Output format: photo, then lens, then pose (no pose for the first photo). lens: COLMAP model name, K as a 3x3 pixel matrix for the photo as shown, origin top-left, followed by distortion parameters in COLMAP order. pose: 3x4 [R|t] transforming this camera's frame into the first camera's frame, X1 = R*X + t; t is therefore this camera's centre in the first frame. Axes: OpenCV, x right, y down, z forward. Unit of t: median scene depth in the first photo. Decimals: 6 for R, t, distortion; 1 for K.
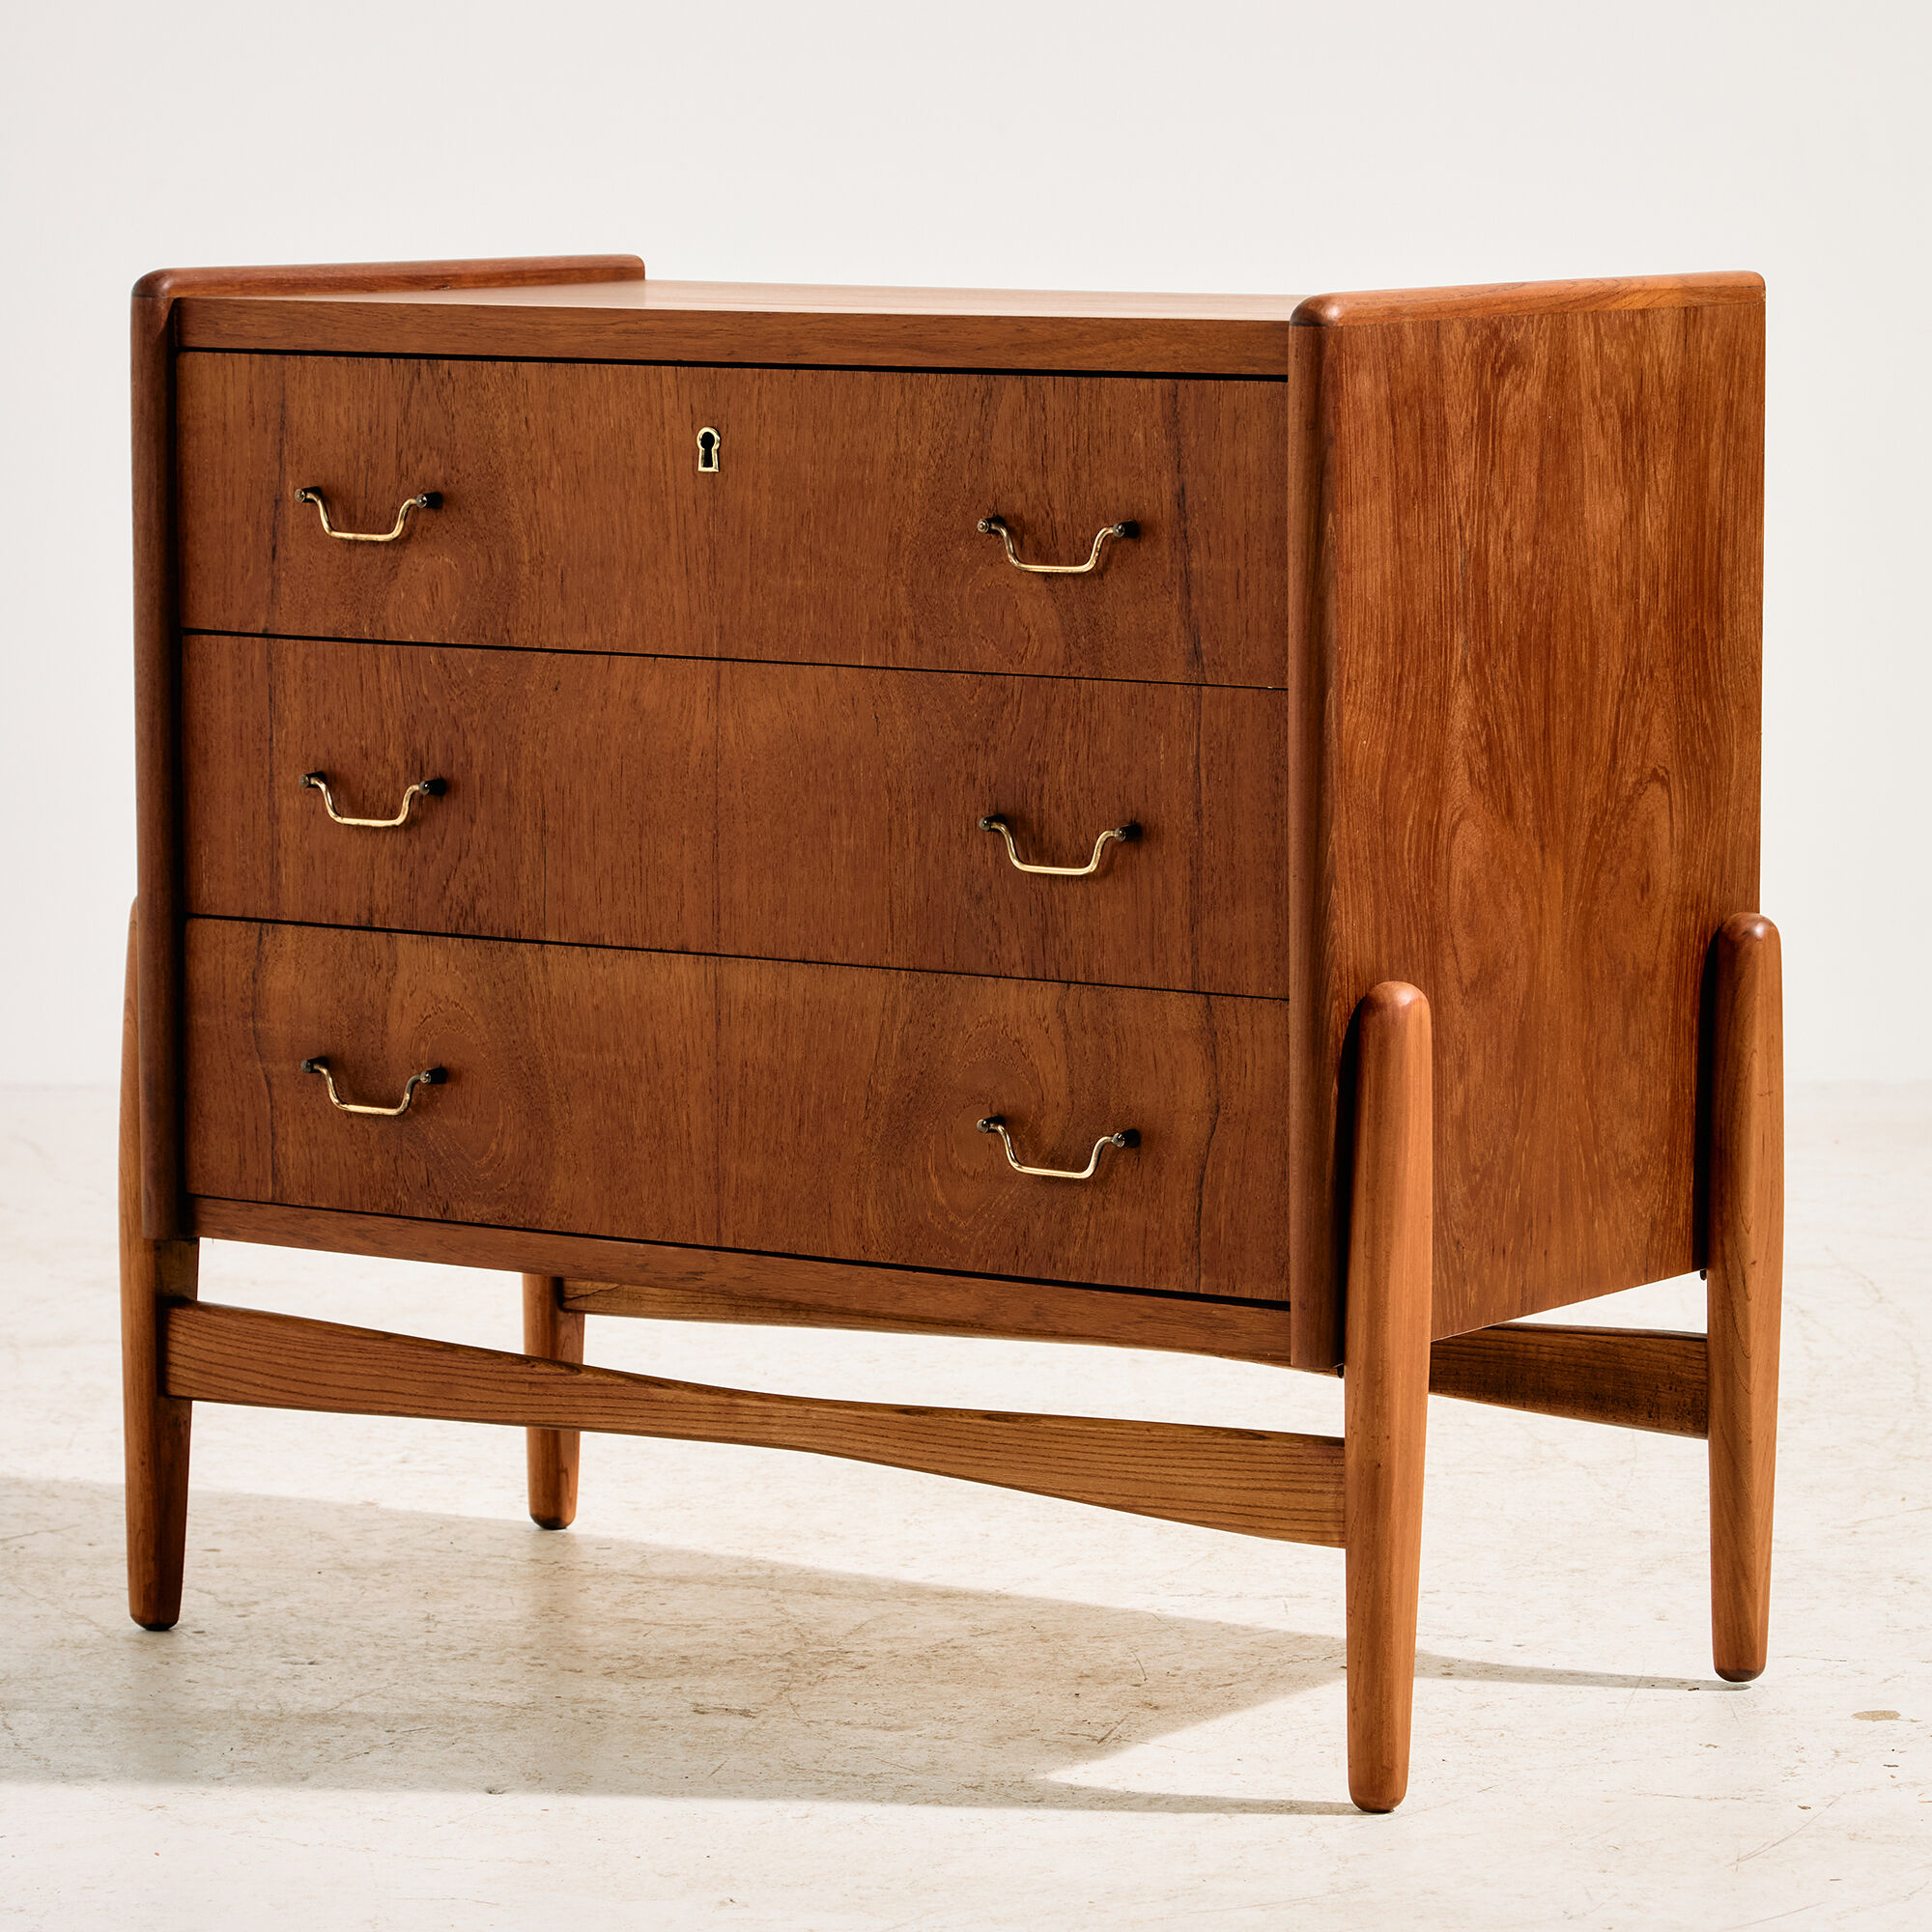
lens RADIAL K [[7330.8, 0, 966.0], [0, 7330.8, 966.0], [0, 0, 1]] dist [-0.026124, -3.719054]
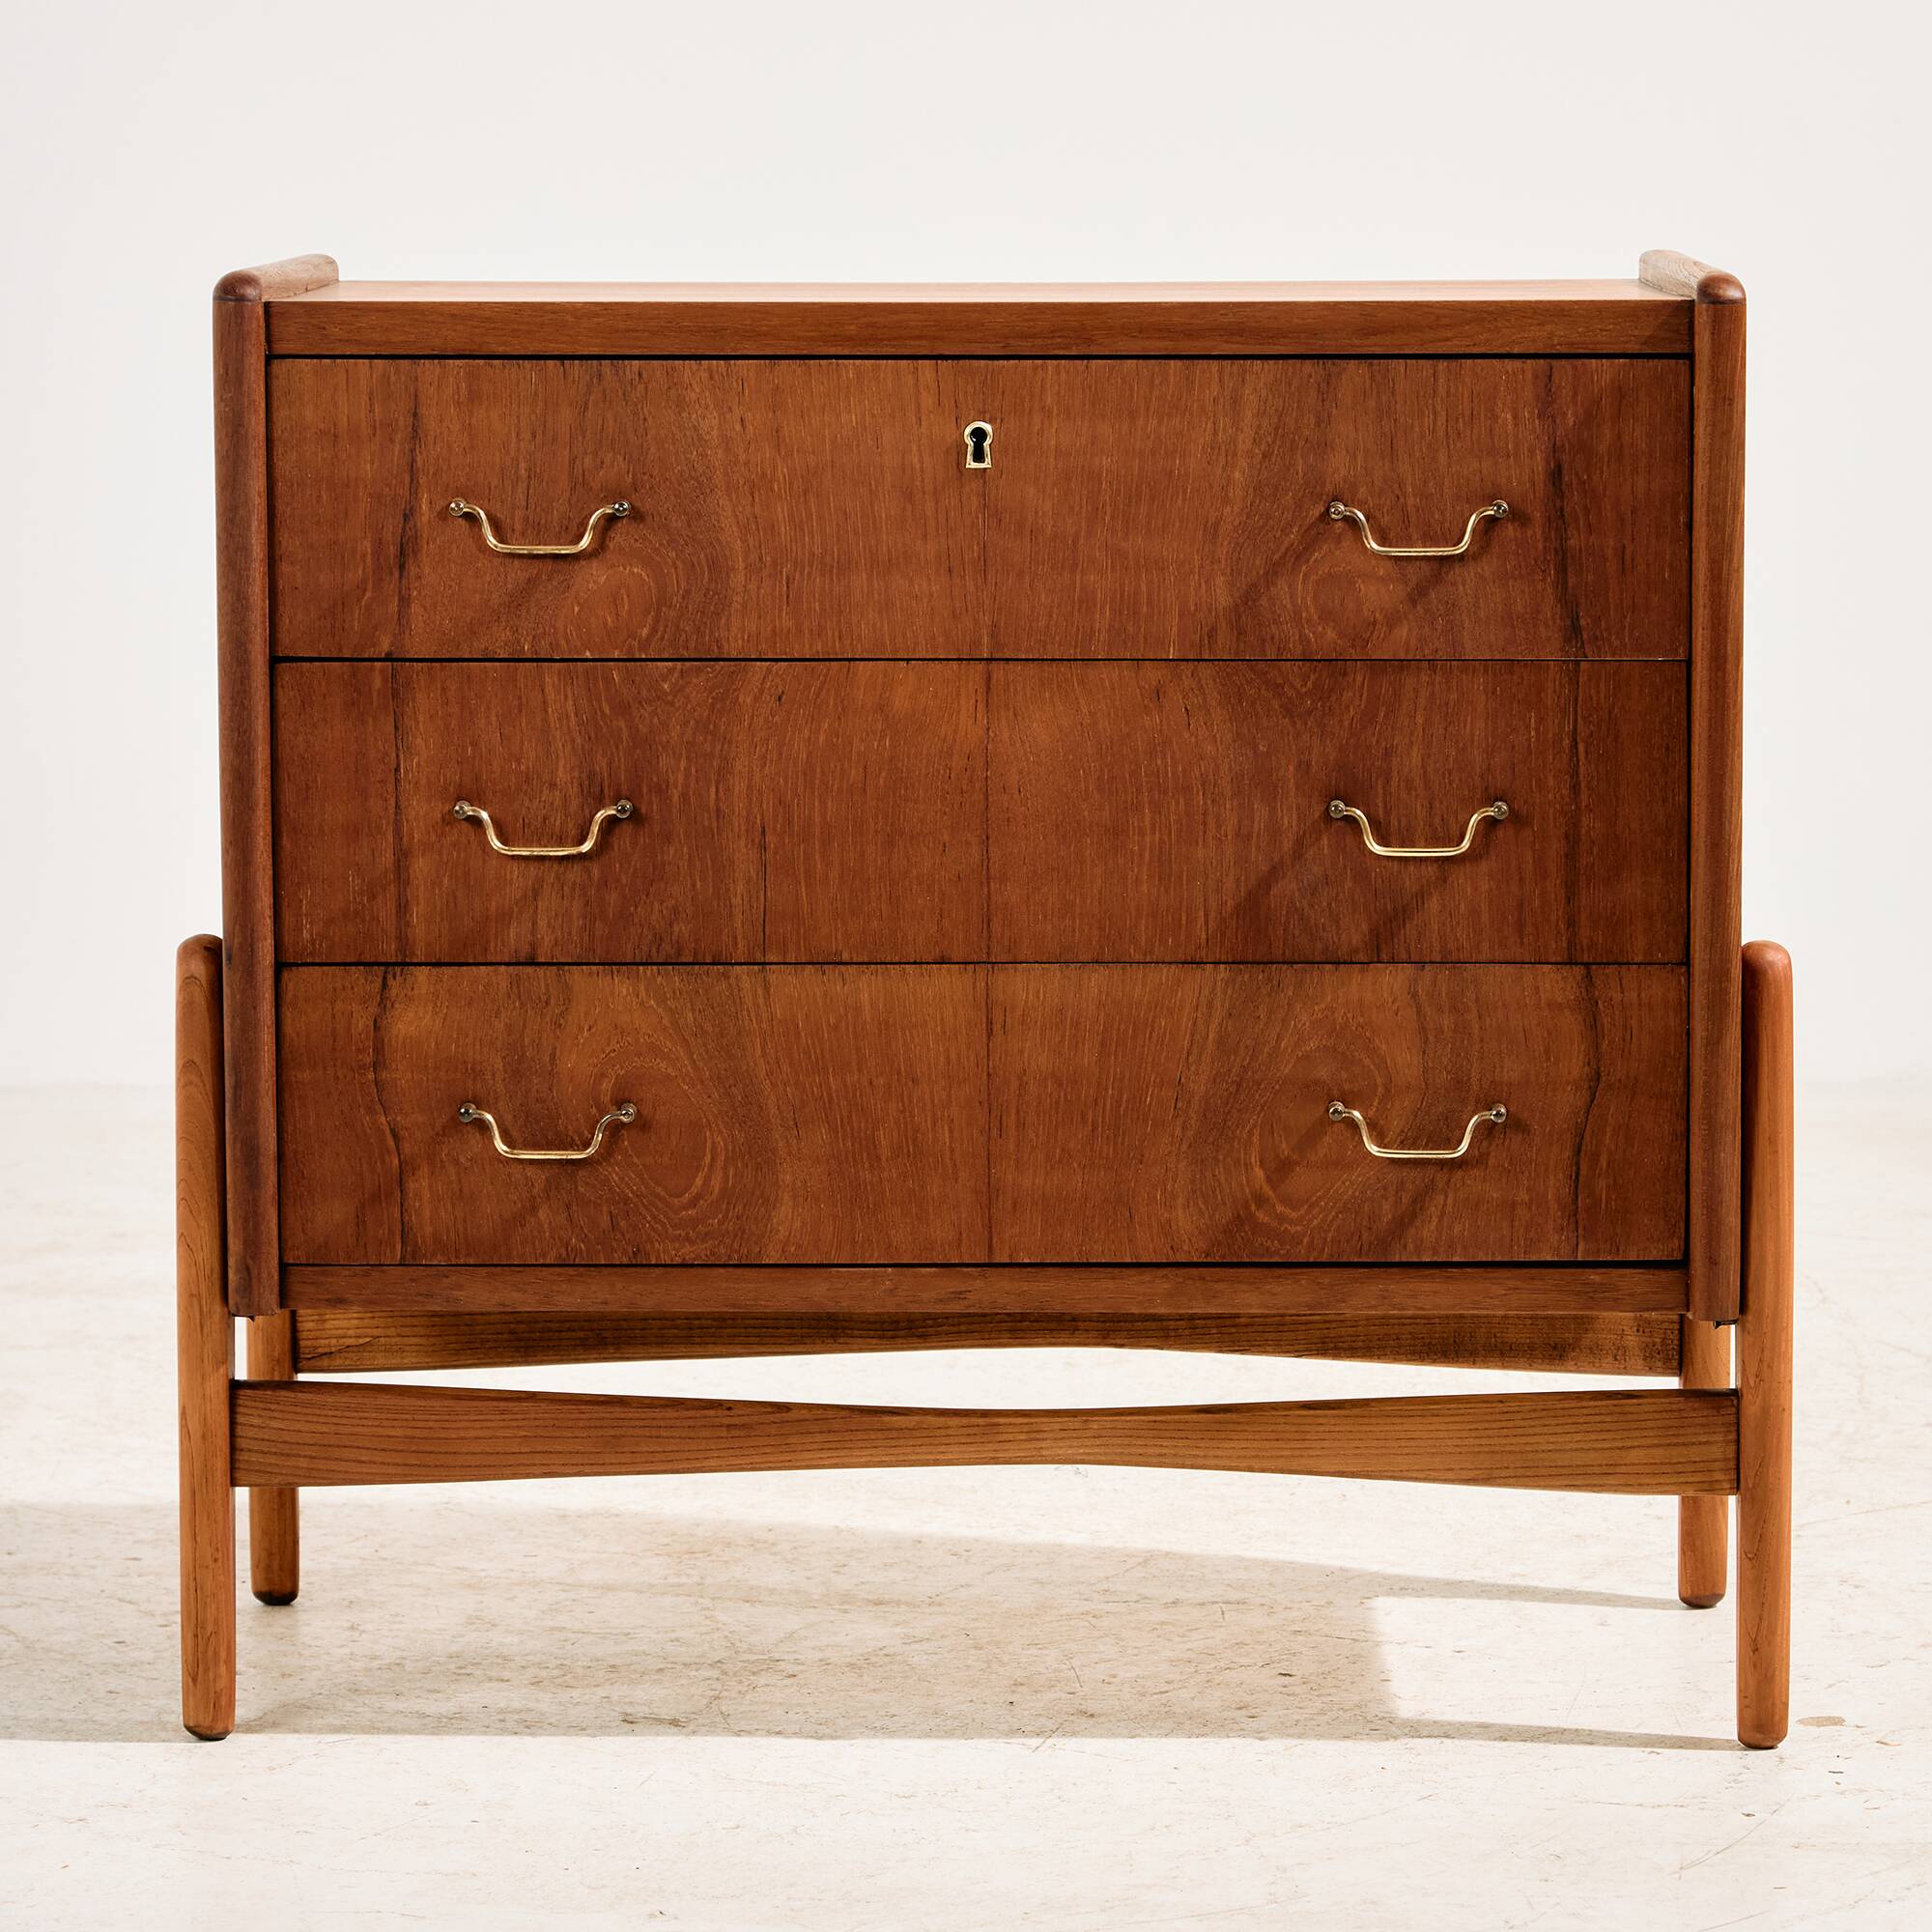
lens RADIAL K [[7330.8, 0, 966.0], [0, 7330.8, 966.0], [0, 0, 1]] dist [-0.026124, -3.719054]
pose [[0.857635, -0.062047, 0.510502, -0.542628], [0.064090, 0.997851, 0.013610, -0.014825], [-0.510249, 0.021046, 0.859769, 0.166437]]
